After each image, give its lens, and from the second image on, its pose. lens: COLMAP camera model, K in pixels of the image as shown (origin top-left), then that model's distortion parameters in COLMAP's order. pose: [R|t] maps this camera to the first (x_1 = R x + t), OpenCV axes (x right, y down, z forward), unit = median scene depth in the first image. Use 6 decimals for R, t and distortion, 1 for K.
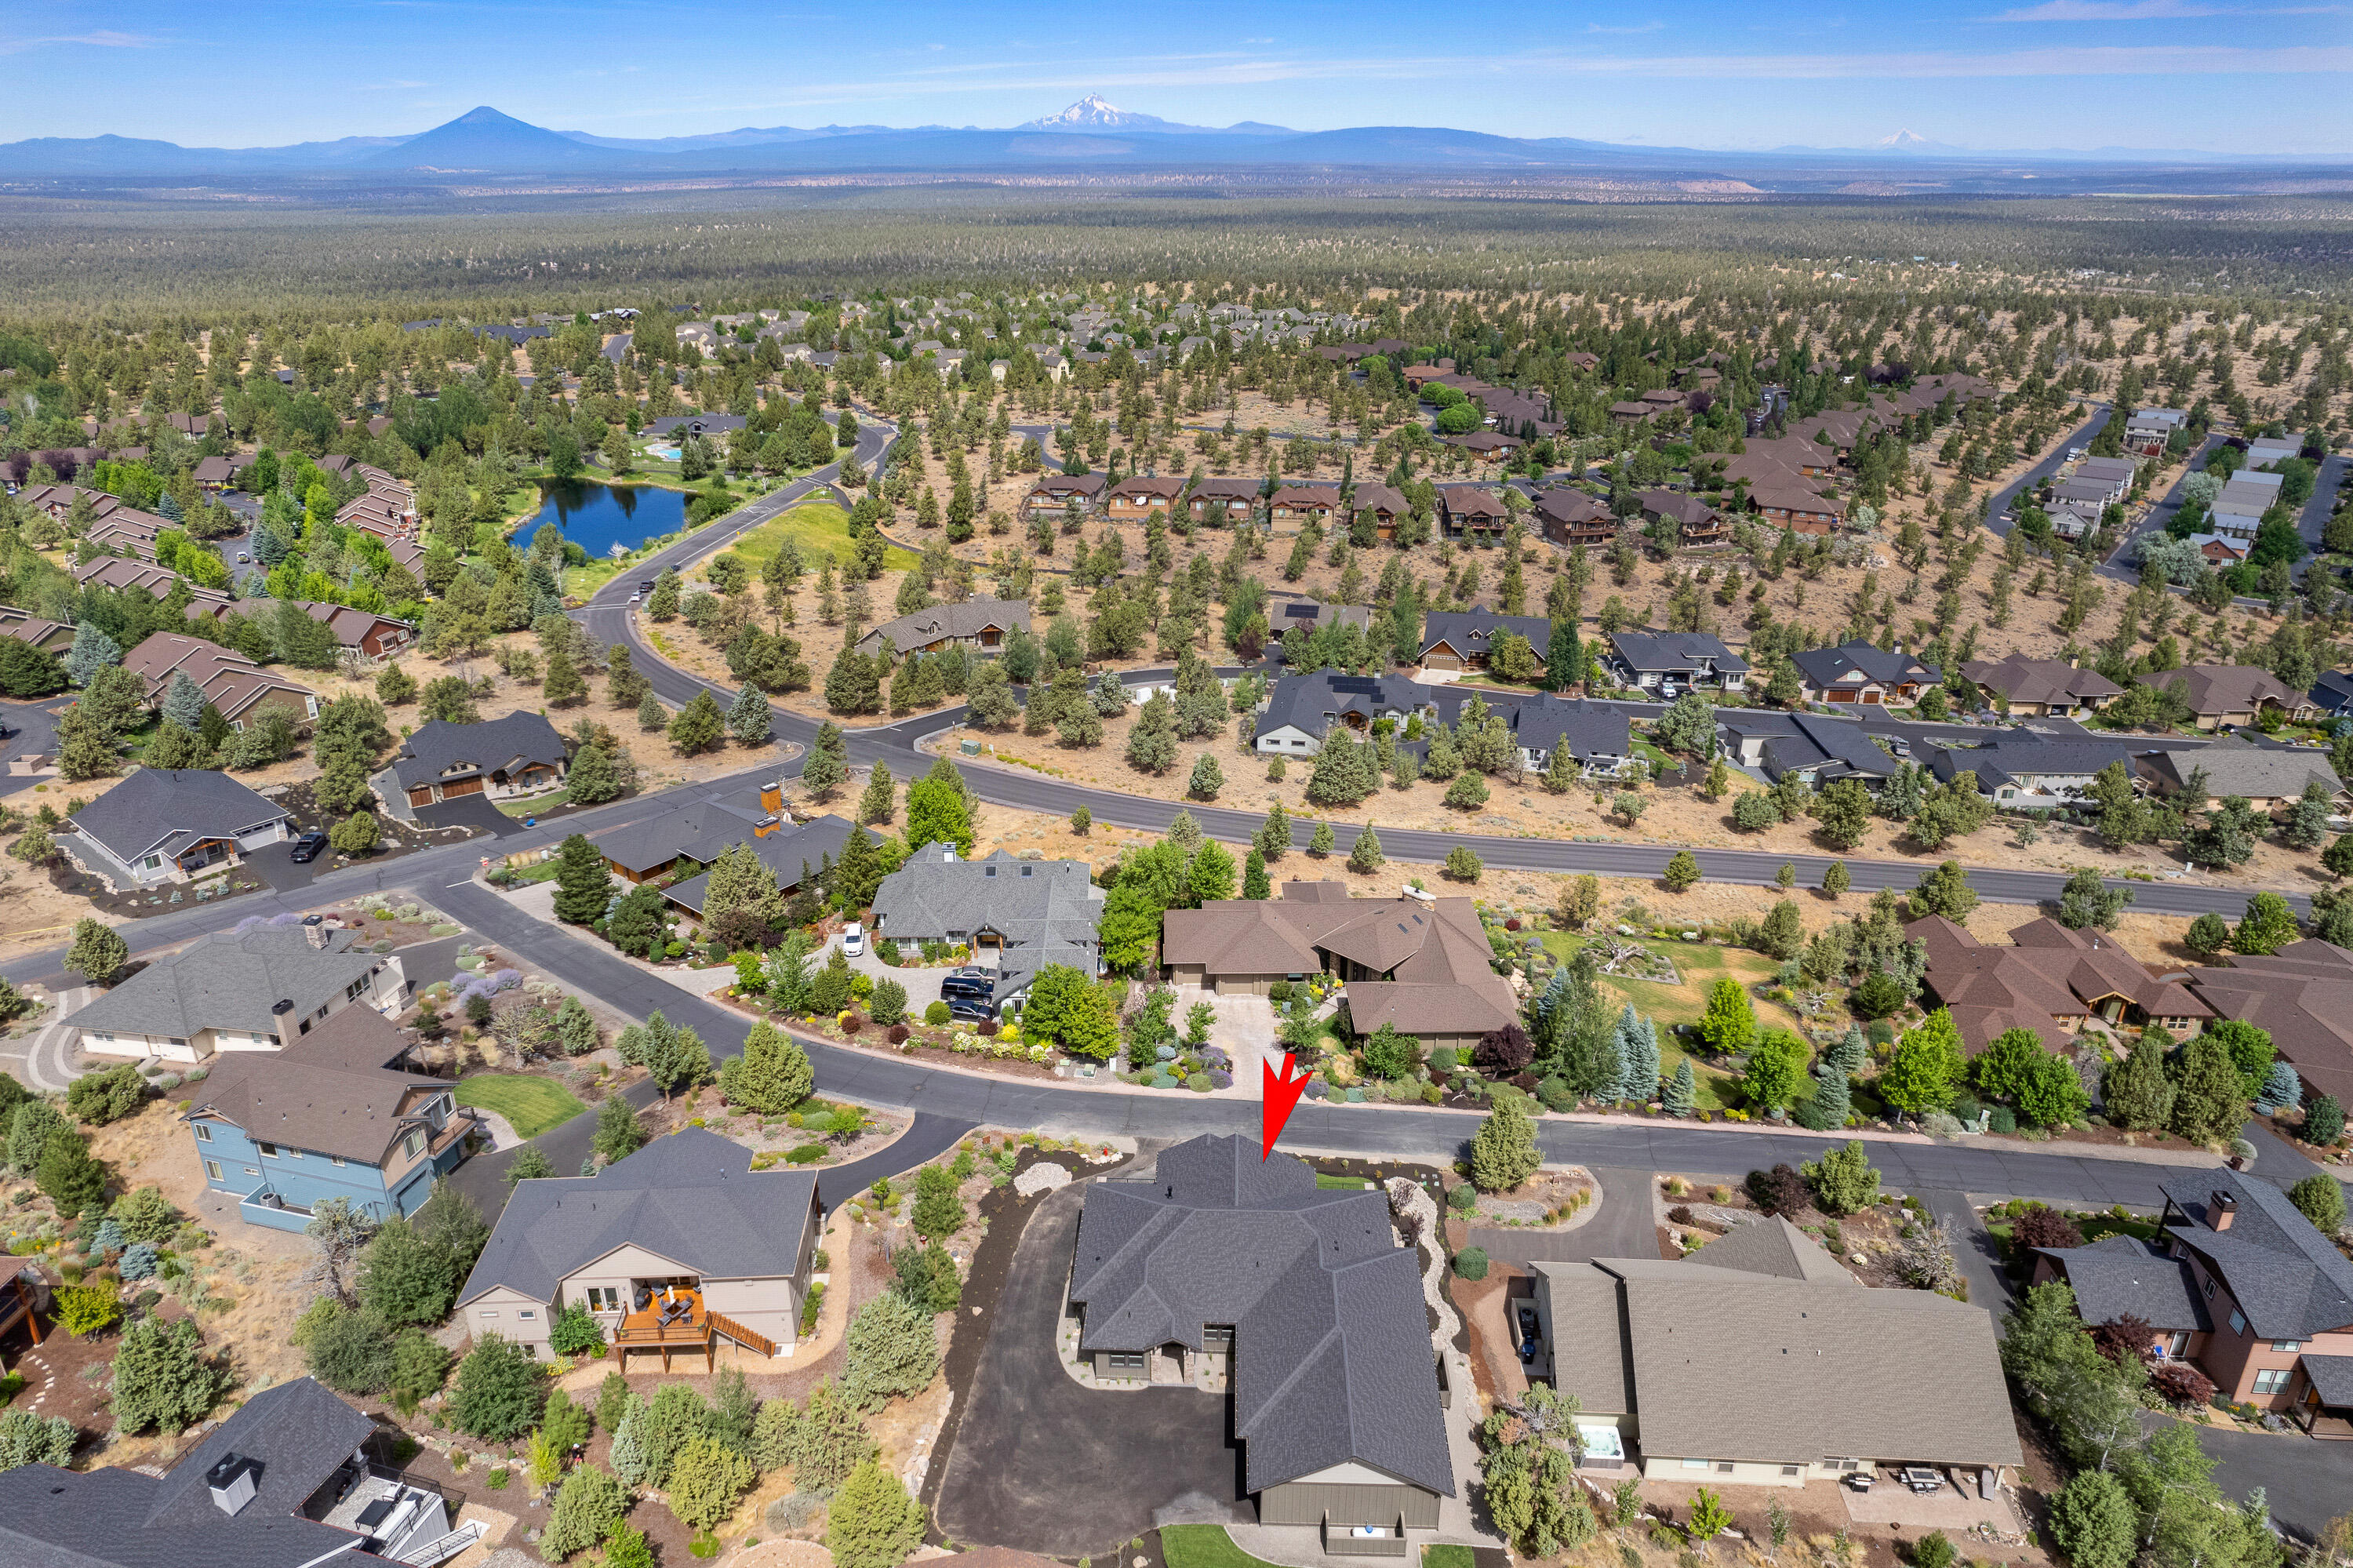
lens RADIAL K [[1477.9, 0, 1176.5], [0, 1477.9, 784.0], [0, 0, 1]] dist [-0.063180, 0.050676]
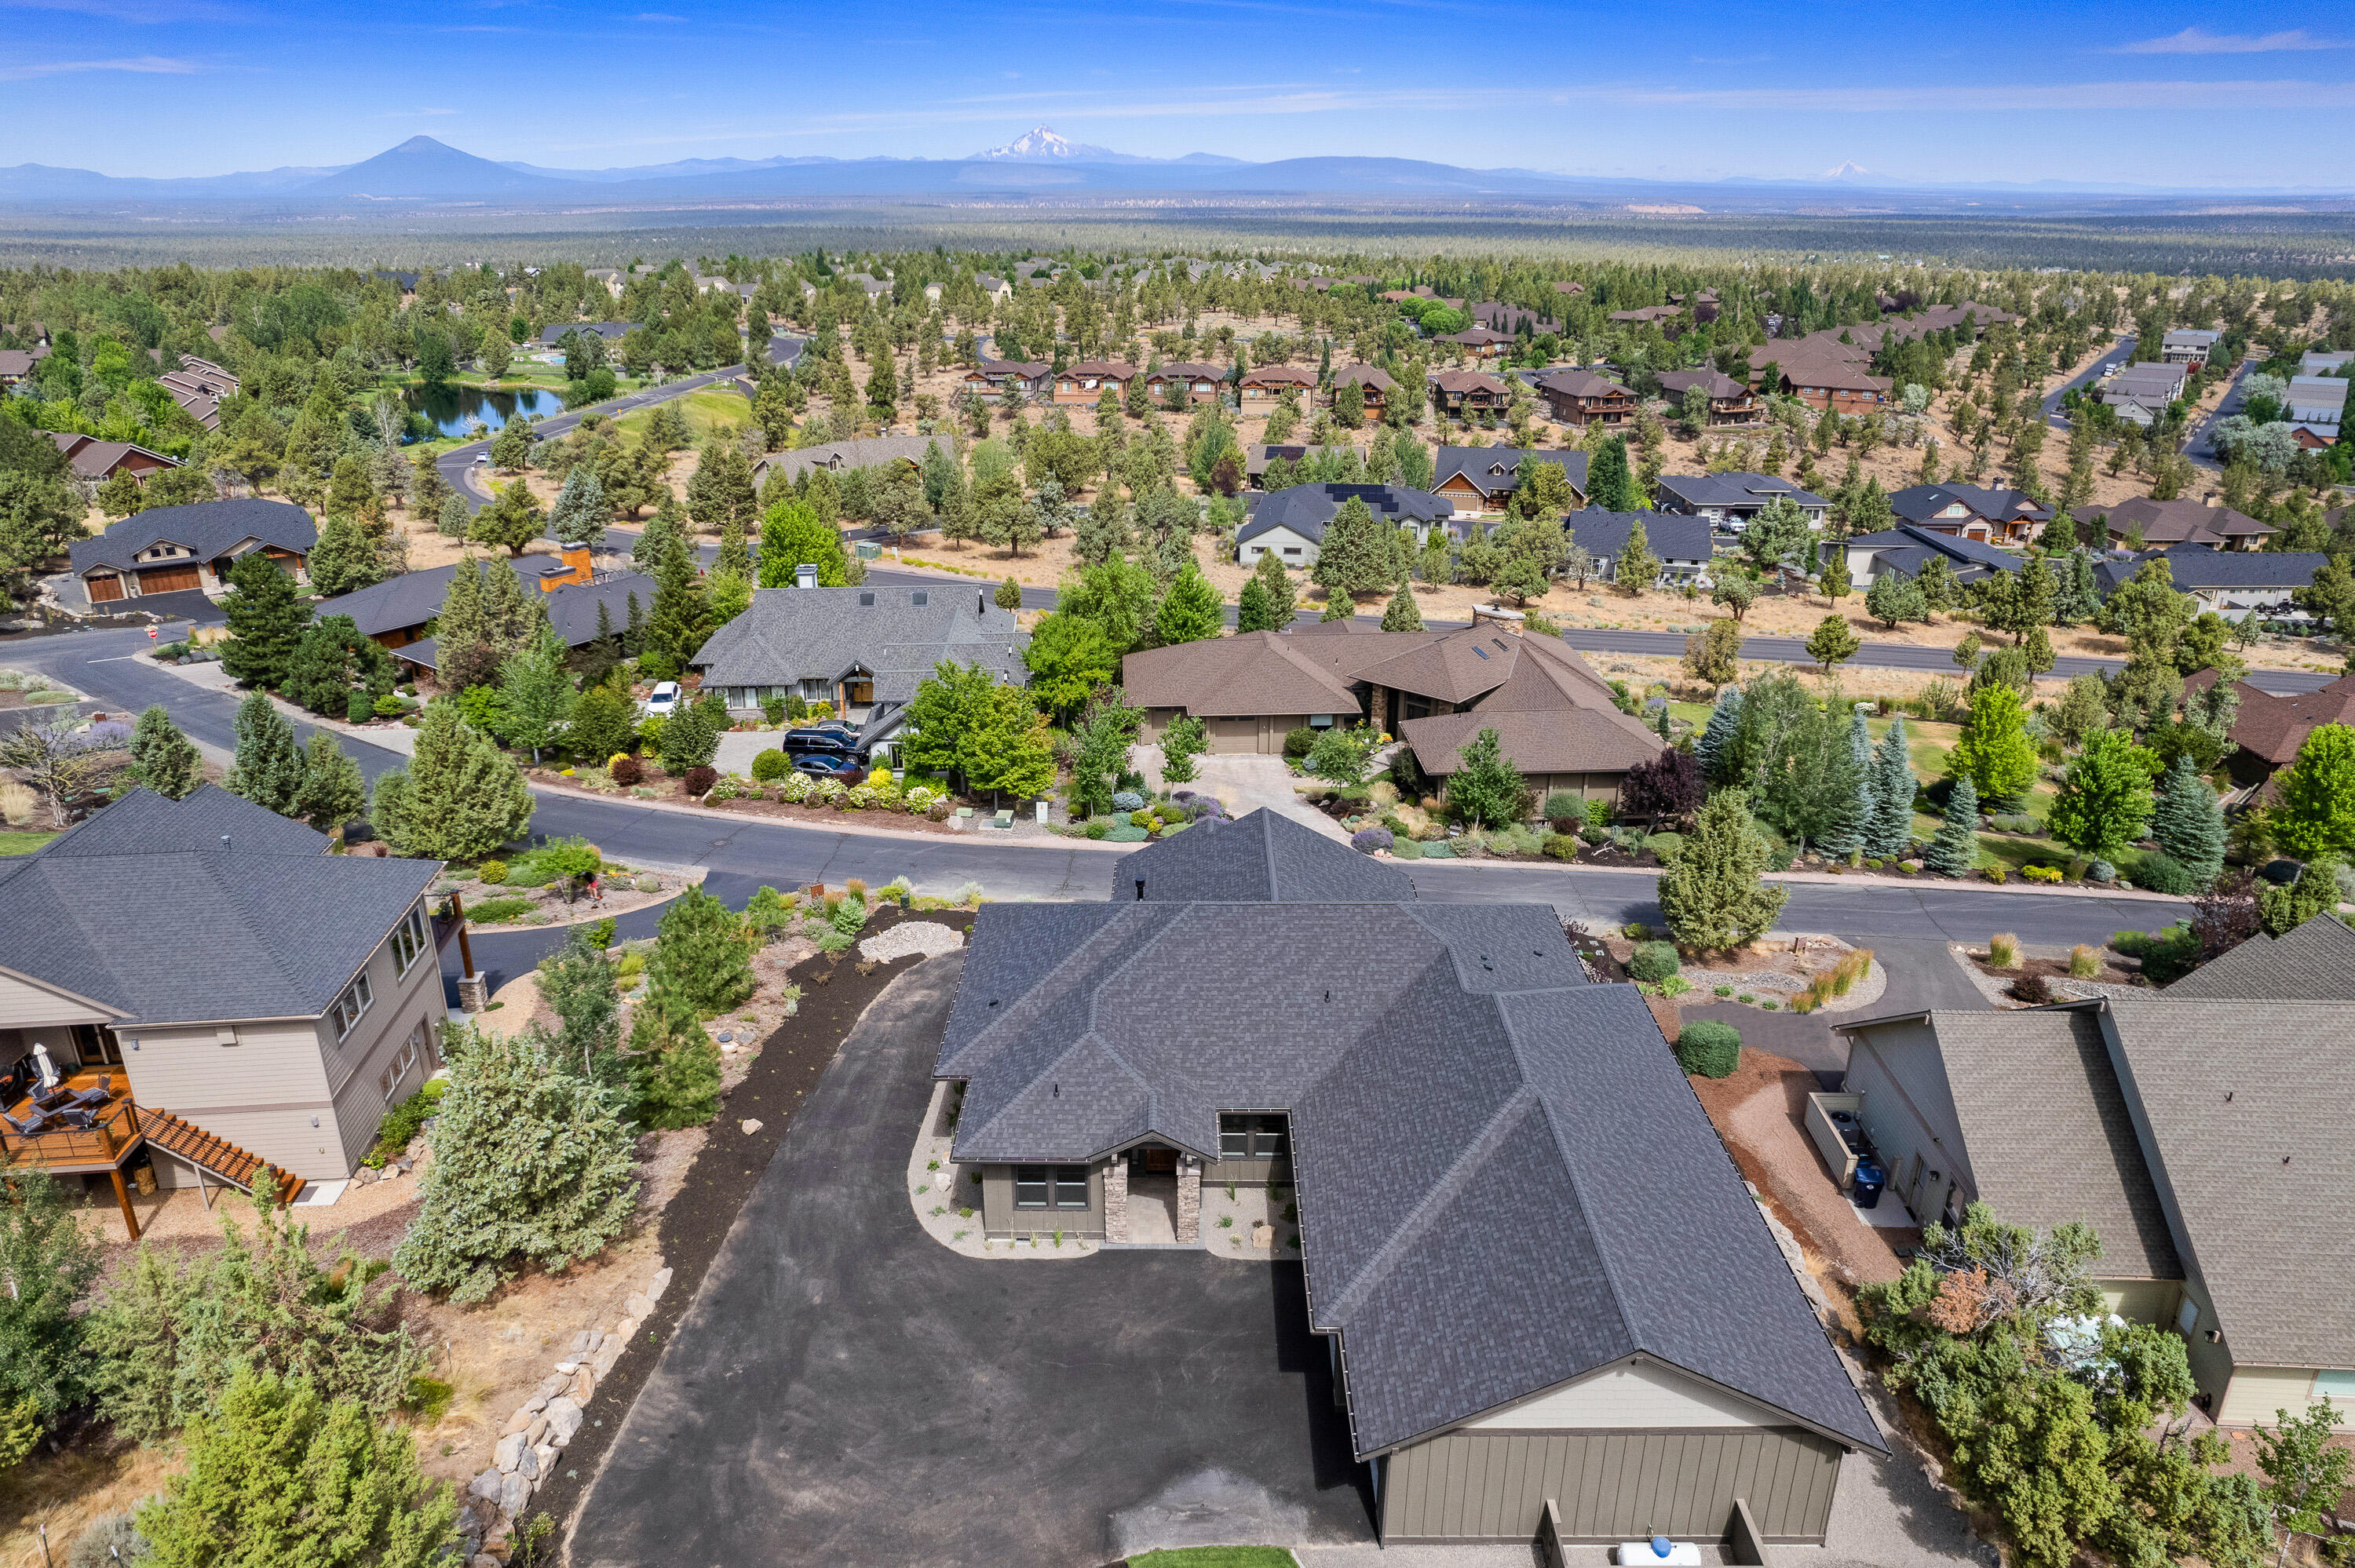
lens RADIAL K [[1511.1, 0, 1177.5], [0, 1511.1, 784.0], [0, 0, 1]] dist [-0.071371, 0.066294]
pose [[0.999514, -0.009997, 0.029529, -0.003891], [0.010507, 0.999797, -0.017185, 0.145744], [-0.029352, 0.017487, 0.999416, 0.280967]]
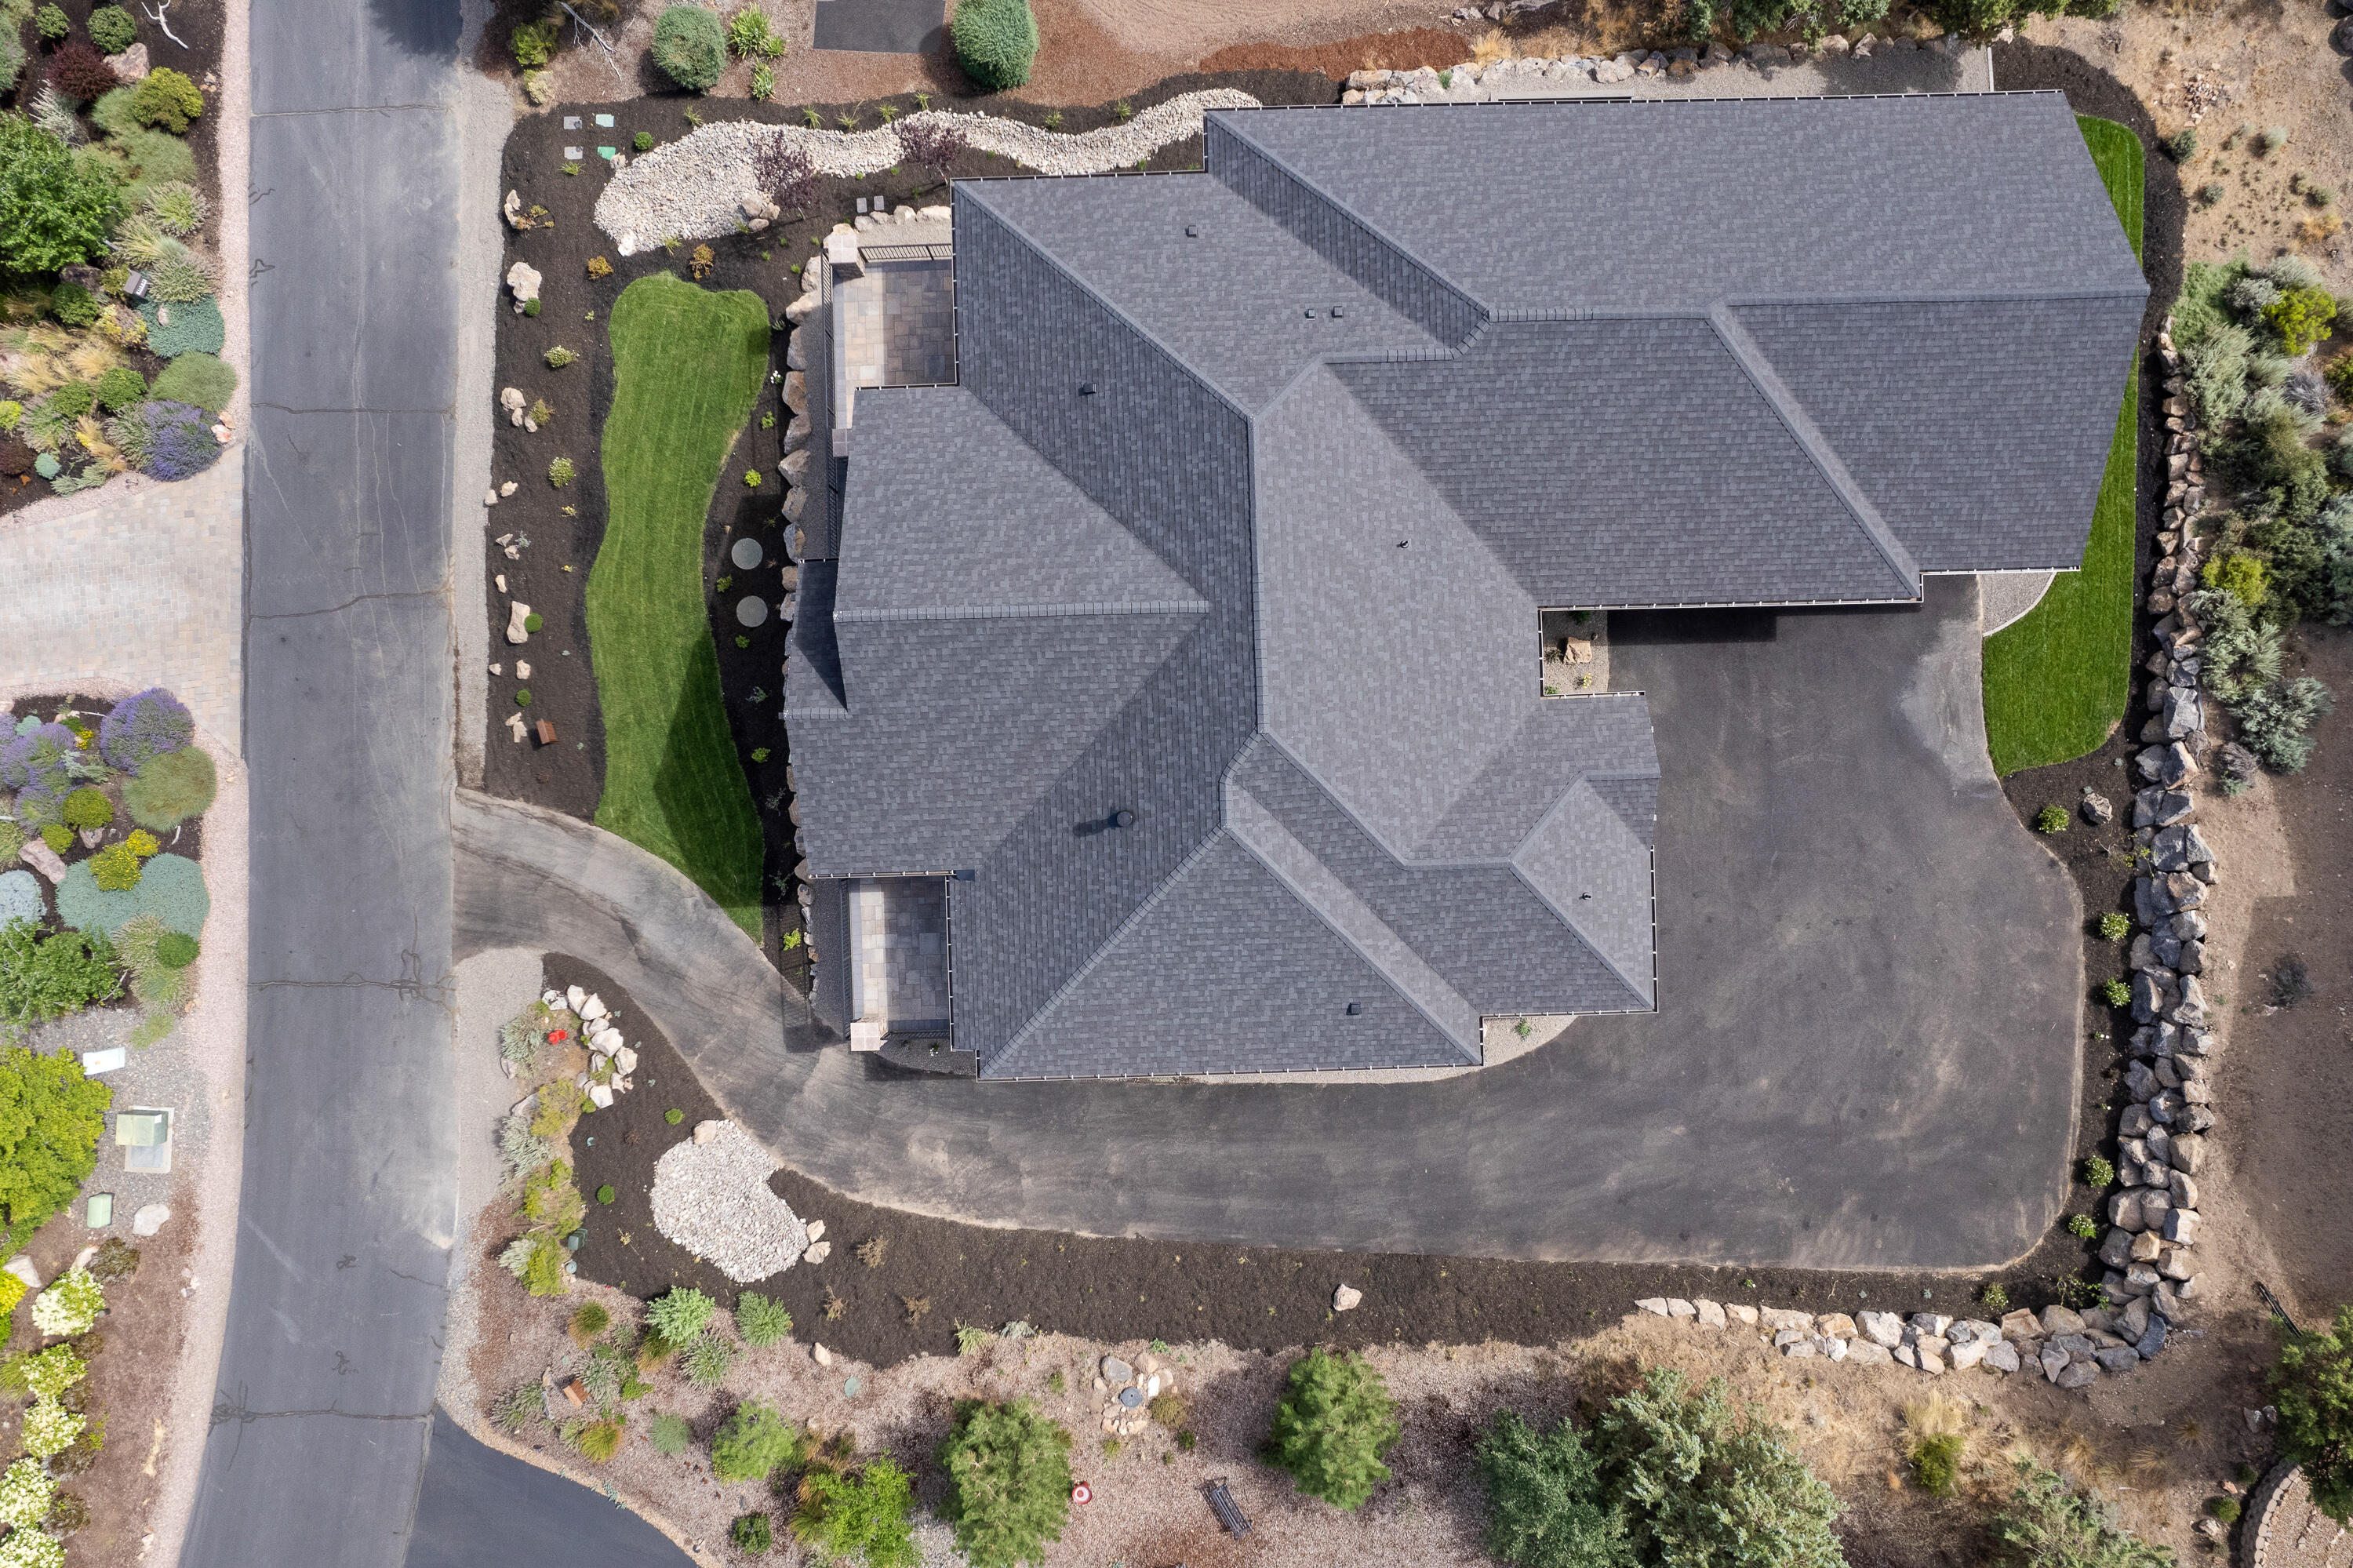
lens RADIAL K [[1510.1, 0, 1176.5], [0, 1510.1, 784.0], [0, 0, 1]] dist [-0.071371, 0.066294]
pose [[-0.064353, -0.997881, 0.009644, -0.000878], [0.391627, -0.016365, 0.919979, -0.011705], [-0.917871, 0.062981, 0.391850, 0.502047]]
